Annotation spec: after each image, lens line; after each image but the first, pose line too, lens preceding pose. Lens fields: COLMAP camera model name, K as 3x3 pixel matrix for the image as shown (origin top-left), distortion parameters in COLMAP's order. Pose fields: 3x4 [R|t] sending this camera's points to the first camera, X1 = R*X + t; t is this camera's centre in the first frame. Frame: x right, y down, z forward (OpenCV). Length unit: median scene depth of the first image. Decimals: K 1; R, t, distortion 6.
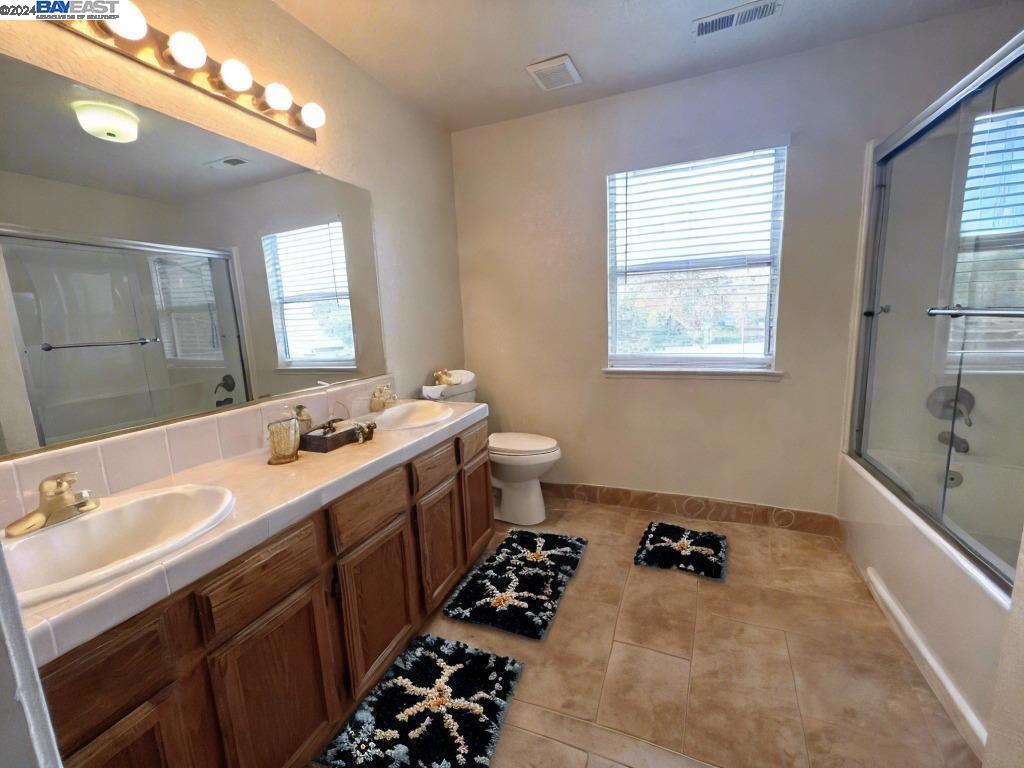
lens RADIAL K [[410.9, 0, 515.0], [0, 410.9, 383.1], [0, 0, 1]] dist [-0.002583, 0.000097]
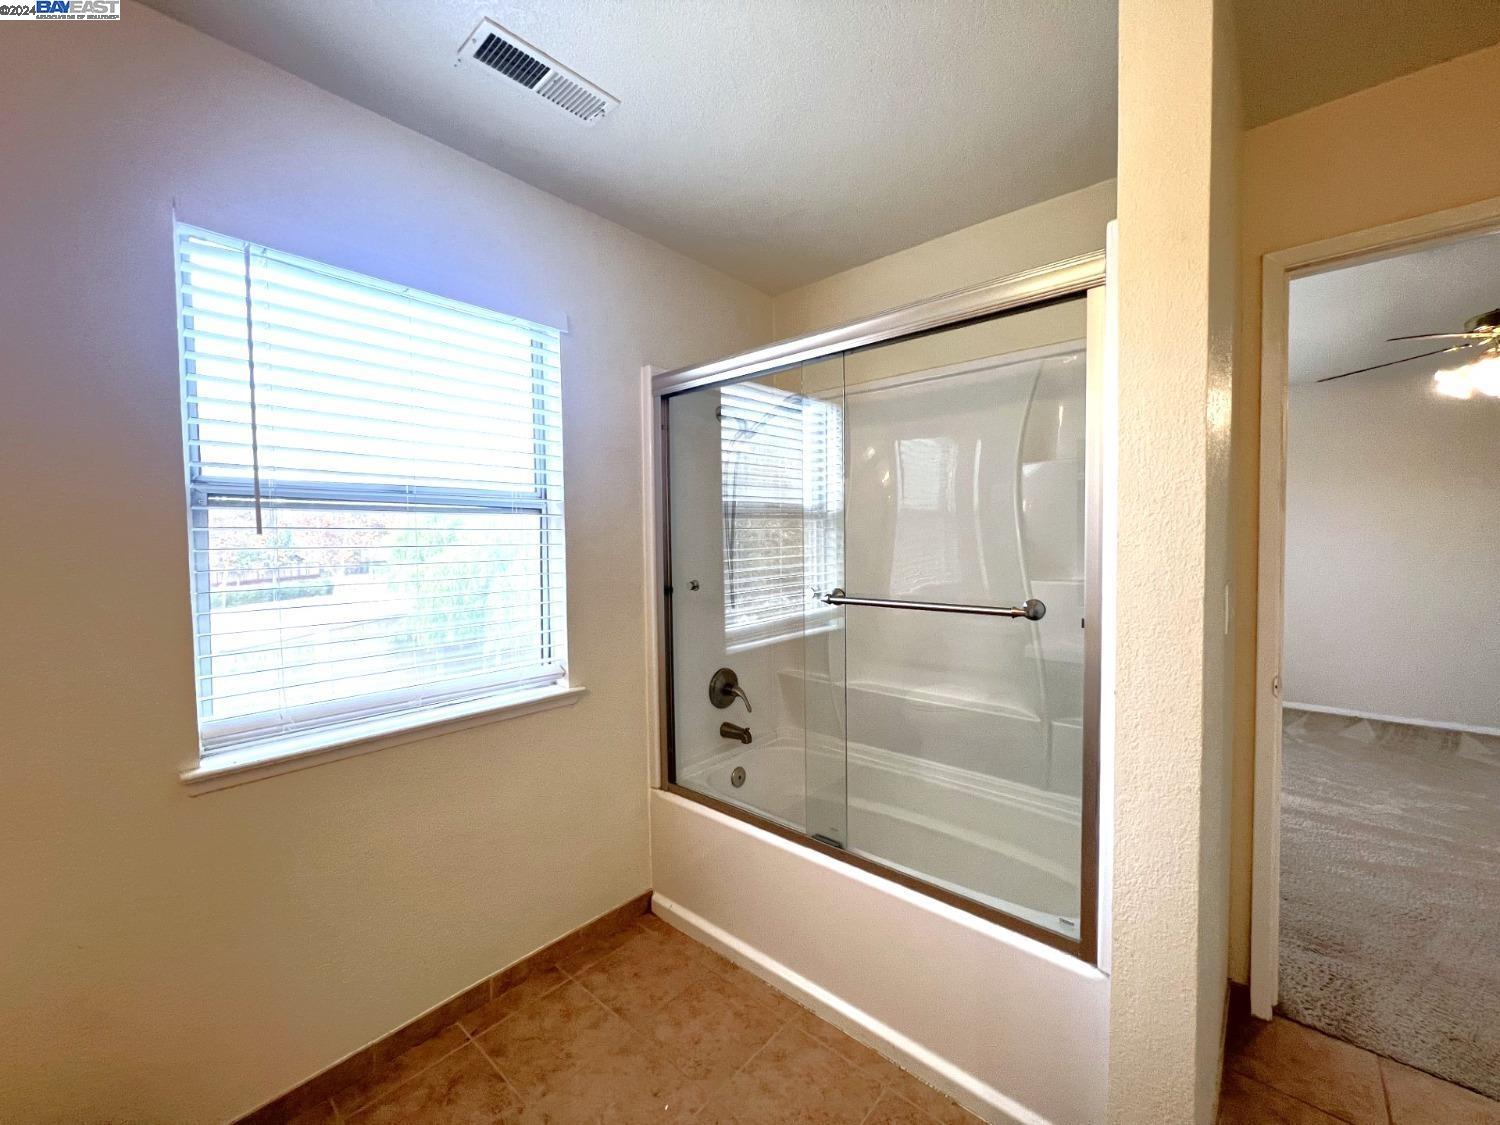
lens RADIAL K [[601.9, 0, 747.0], [0, 601.9, 565.6], [0, 0, 1]] dist [-0.002583, 0.000097]
pose [[0.339668, -0.004269, 0.940536, -0.109300], [0.155393, 0.986502, -0.051641, -0.132466], [-0.927620, 0.163693, 0.335746, 0.488408]]
